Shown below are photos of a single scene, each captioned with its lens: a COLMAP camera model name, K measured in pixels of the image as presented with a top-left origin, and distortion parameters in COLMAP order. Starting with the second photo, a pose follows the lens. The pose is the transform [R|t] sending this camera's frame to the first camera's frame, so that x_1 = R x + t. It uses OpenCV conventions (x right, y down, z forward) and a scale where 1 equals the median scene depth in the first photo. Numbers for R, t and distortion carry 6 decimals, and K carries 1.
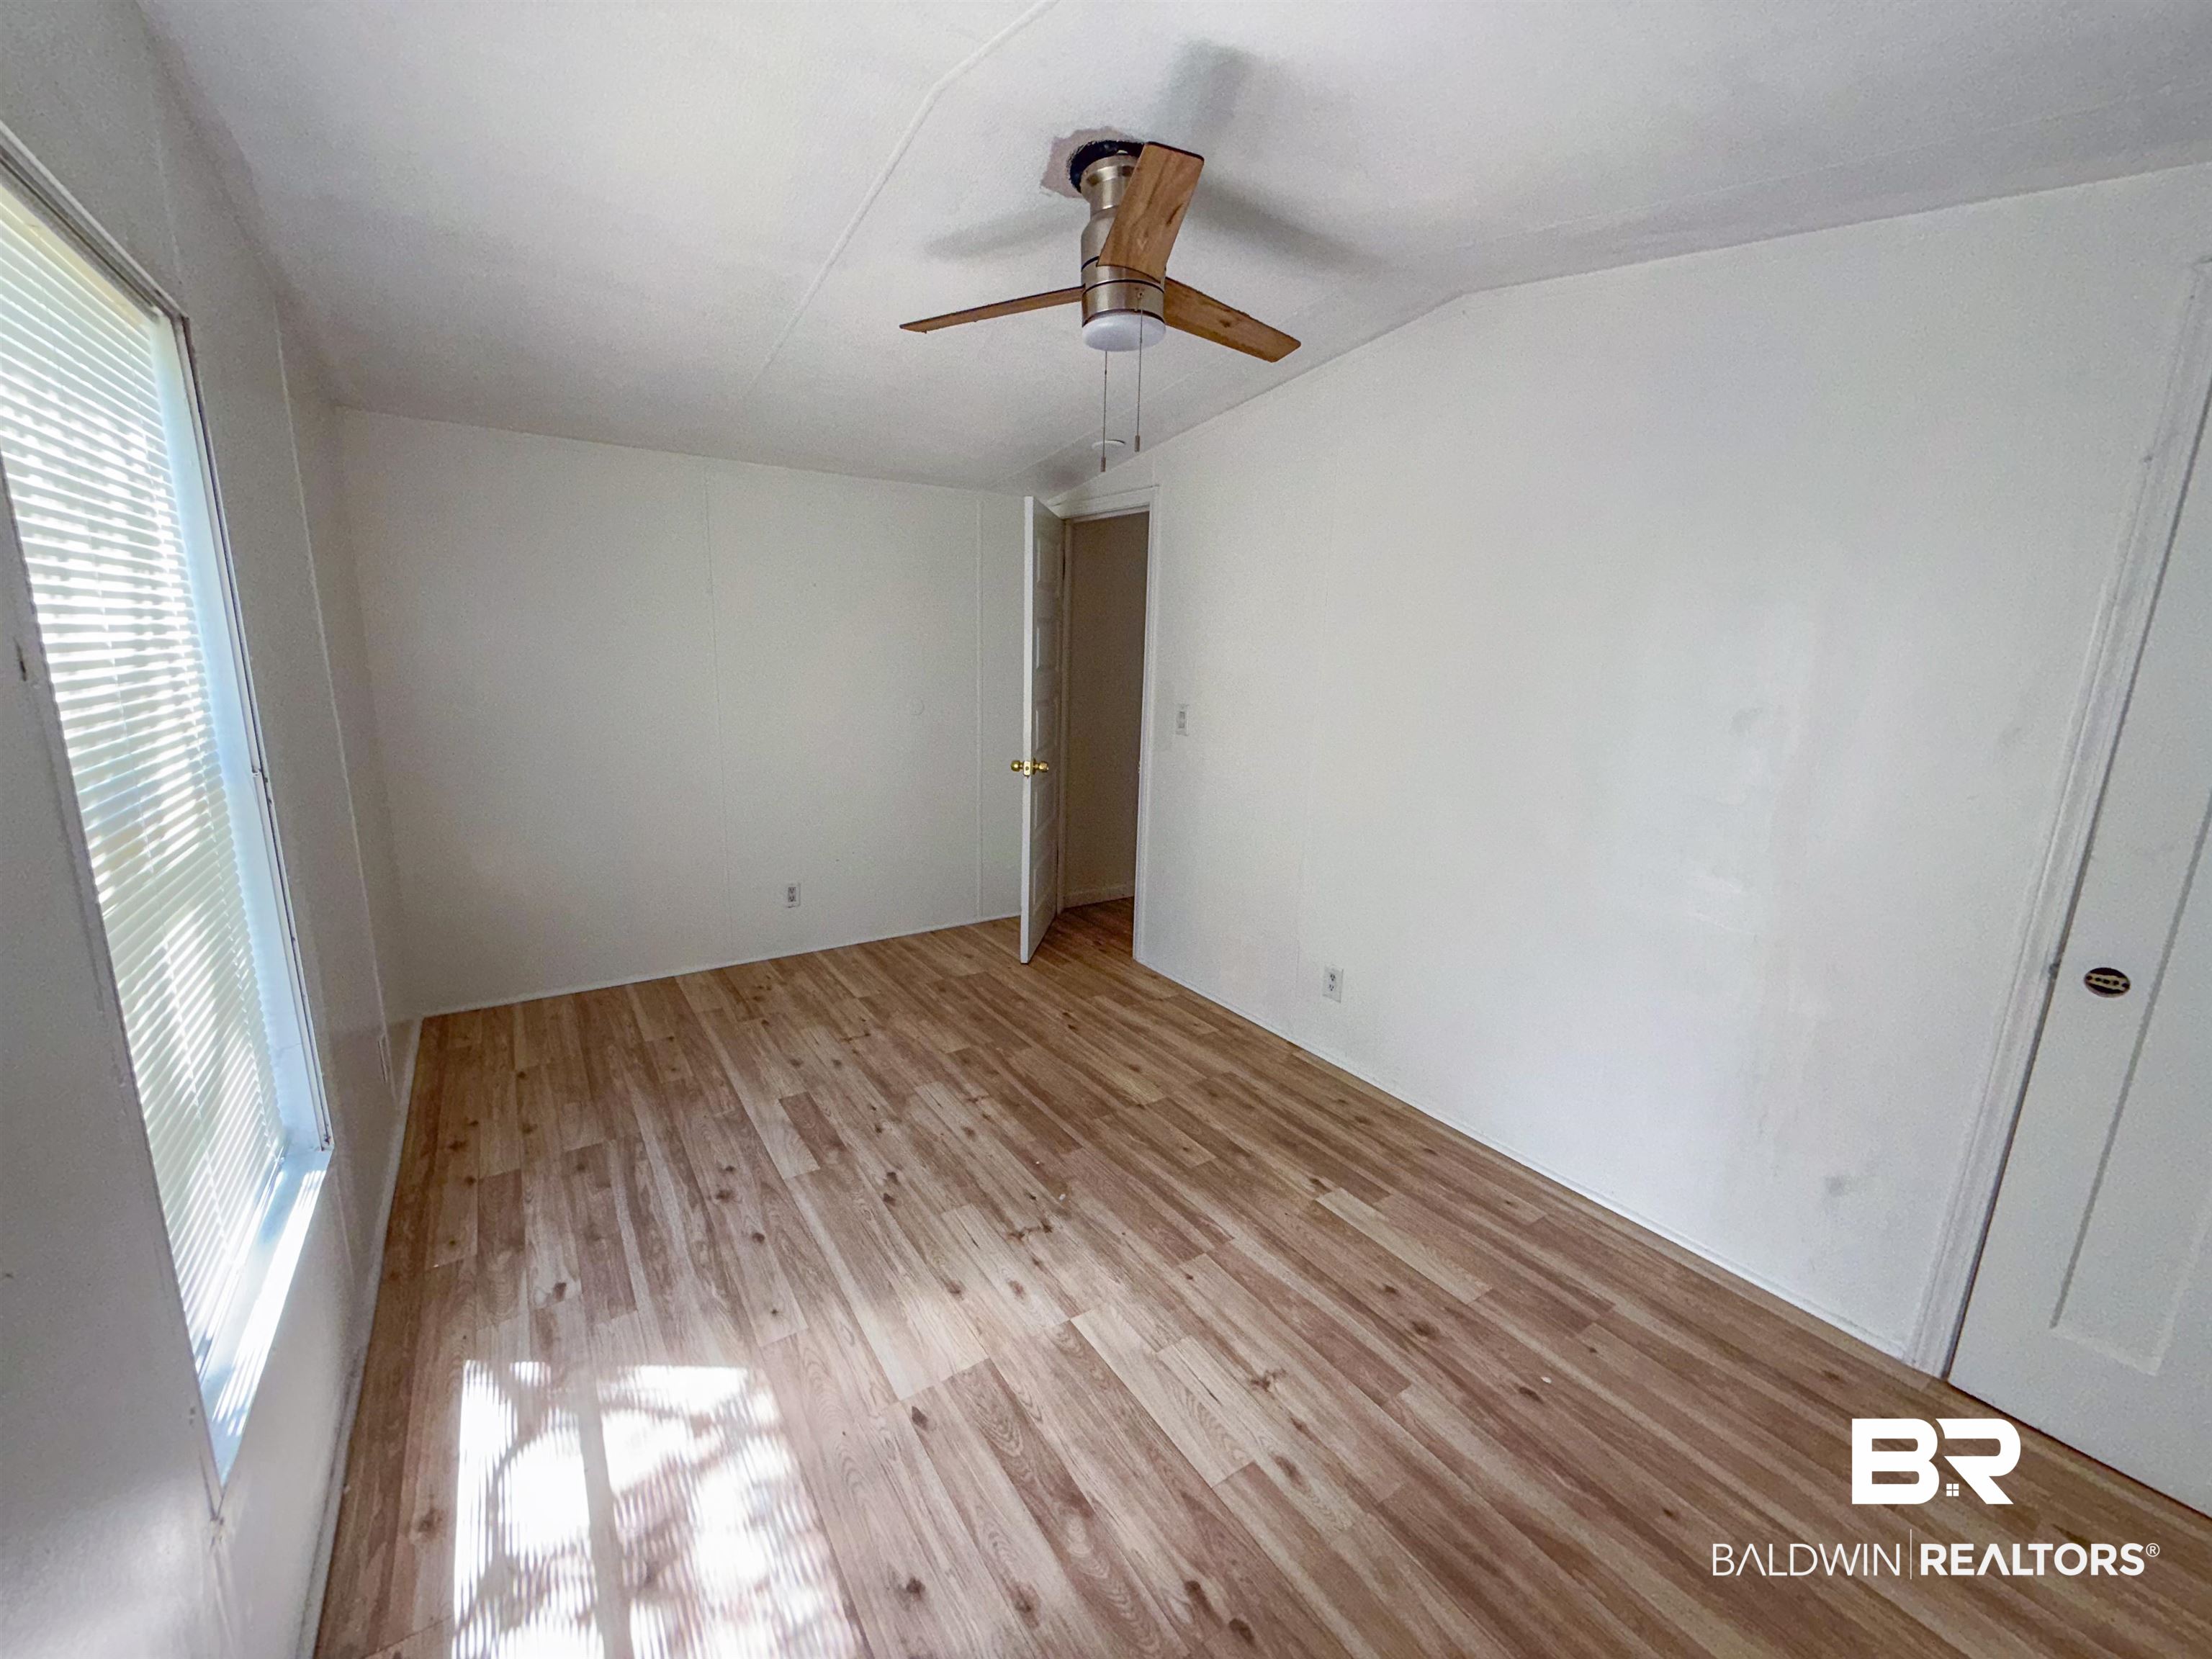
lens RADIAL K [[877.1, 0, 1103.6], [0, 877.1, 829.3], [0, 0, 1]] dist [0.003972, -0.000509]
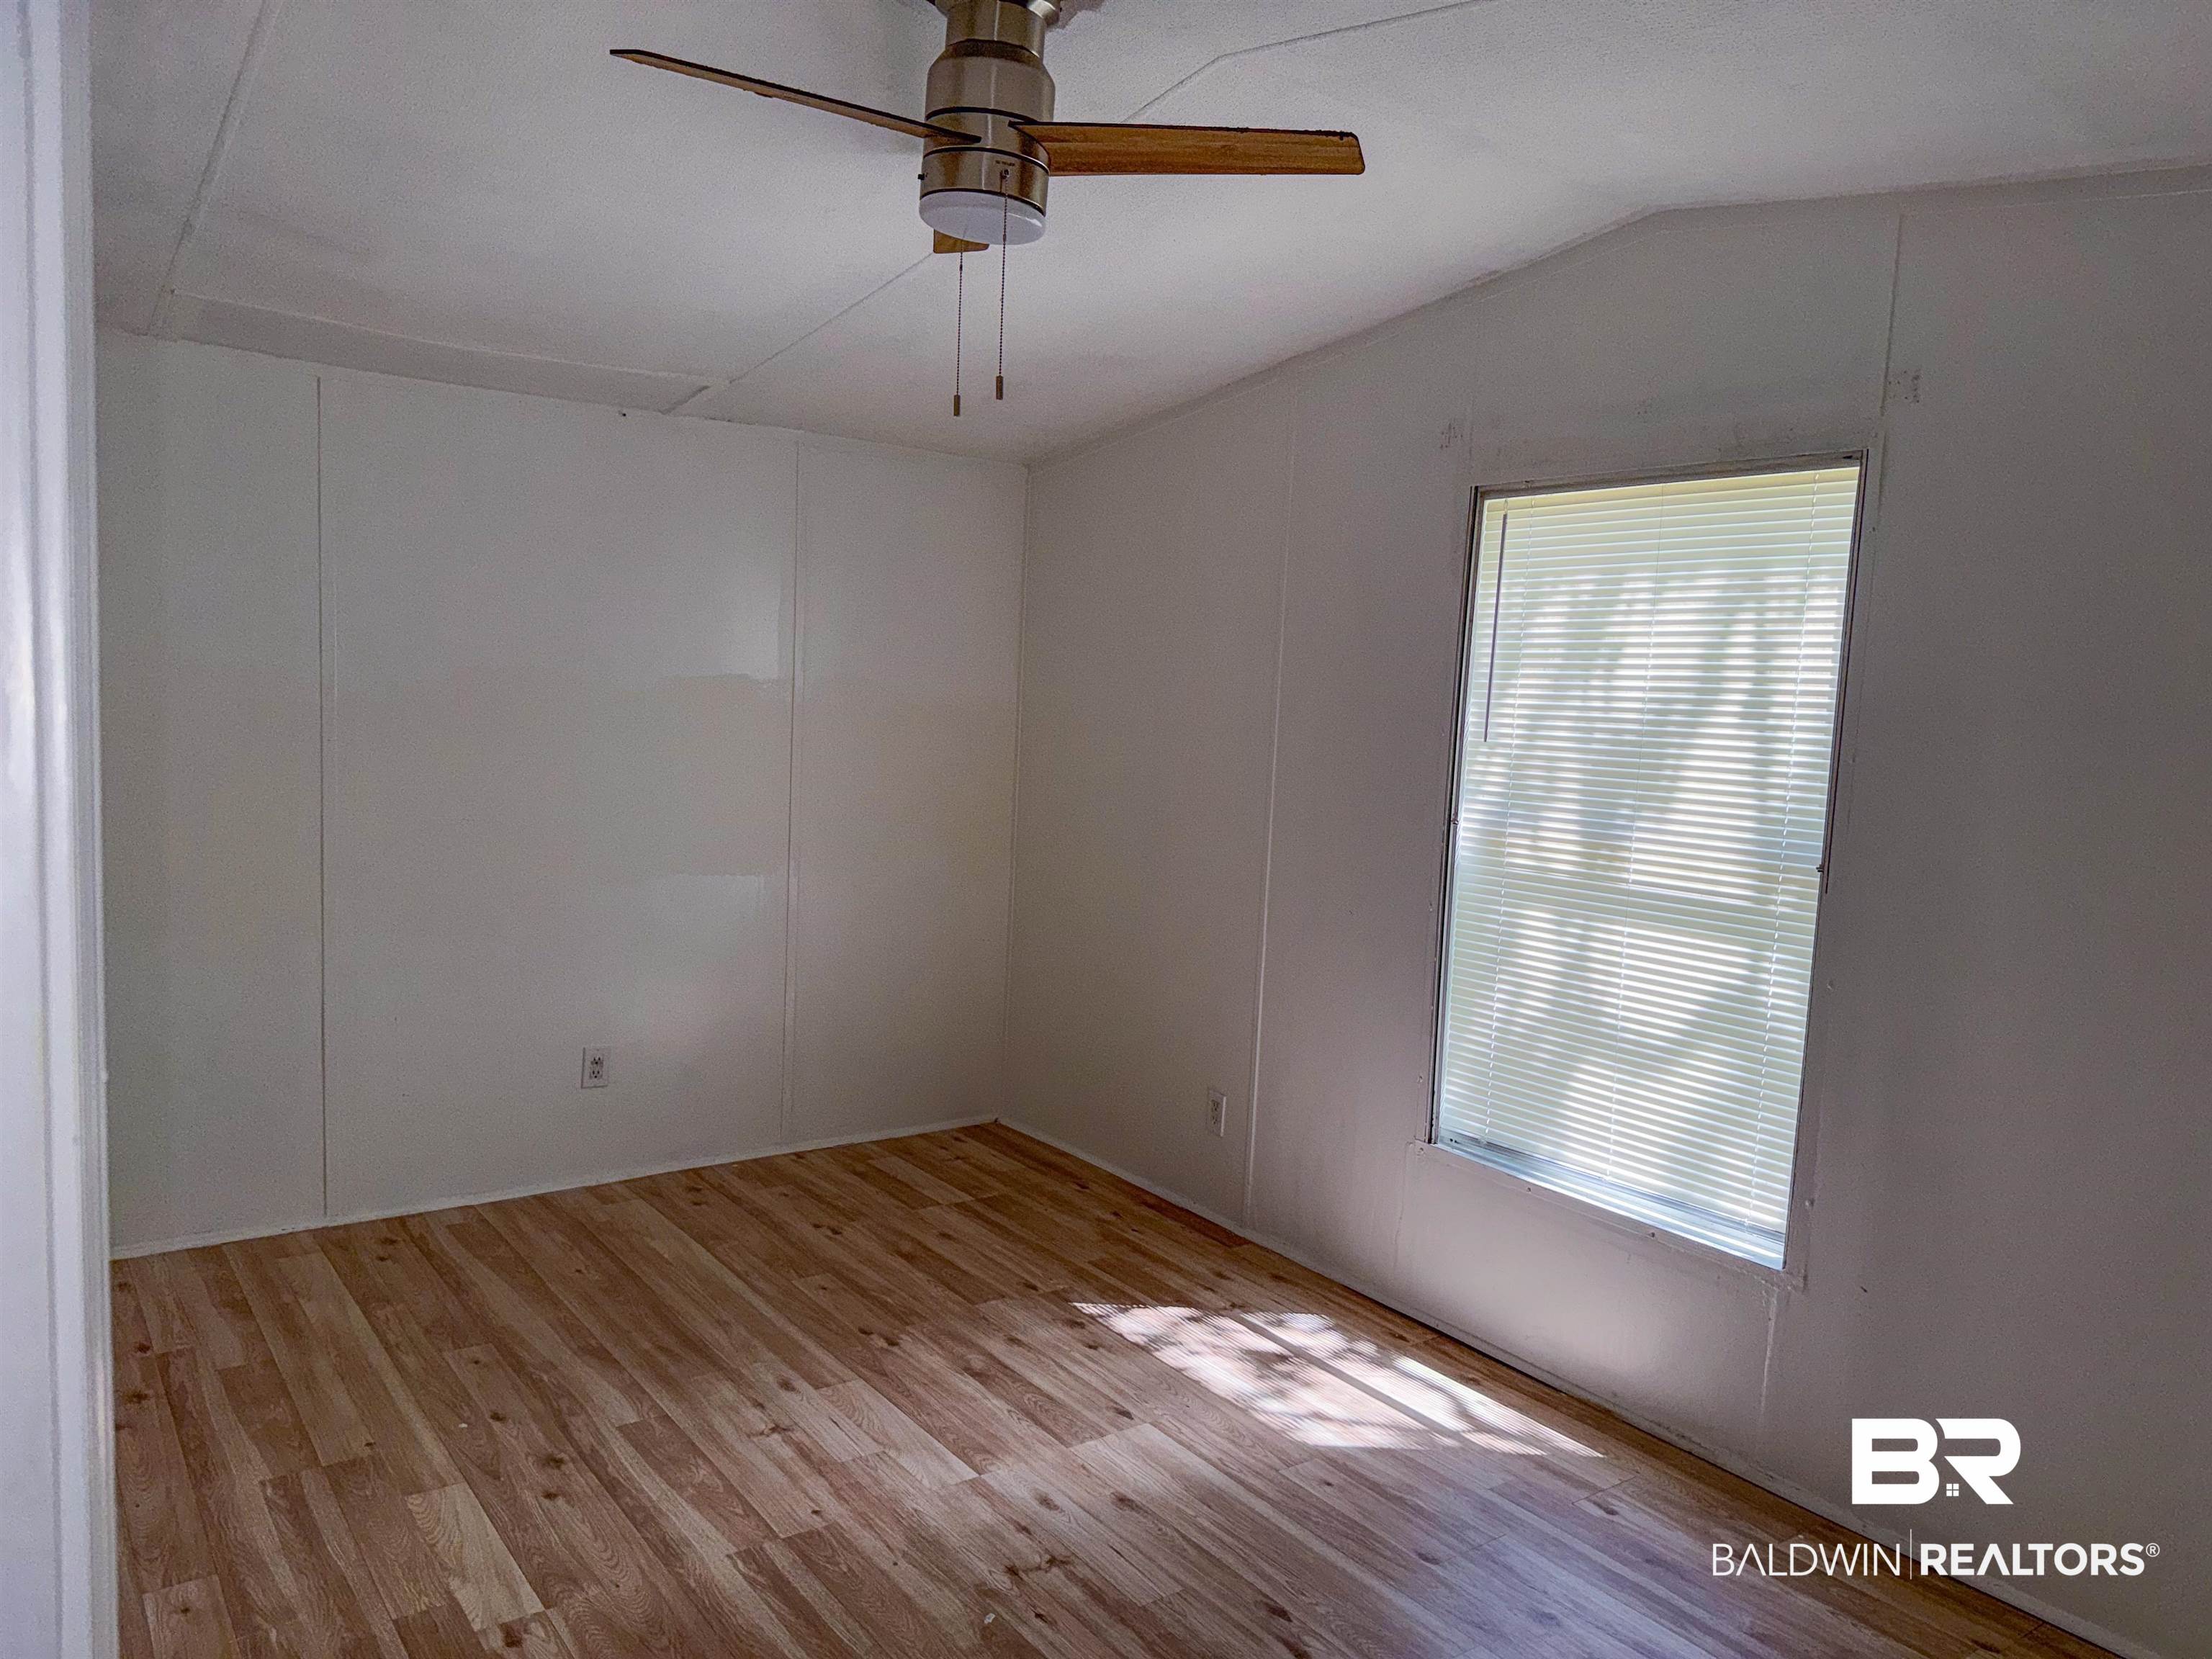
lens RADIAL K [[1540.9, 0, 1109.1], [0, 1540.9, 832.8], [0, 0, 1]] dist [0.050088, -0.058667]
pose [[-0.996456, -0.072918, -0.041929, -0.052546], [-0.082117, 0.951286, 0.297173, -0.457815], [0.018217, 0.299563, -0.953903, 2.149209]]
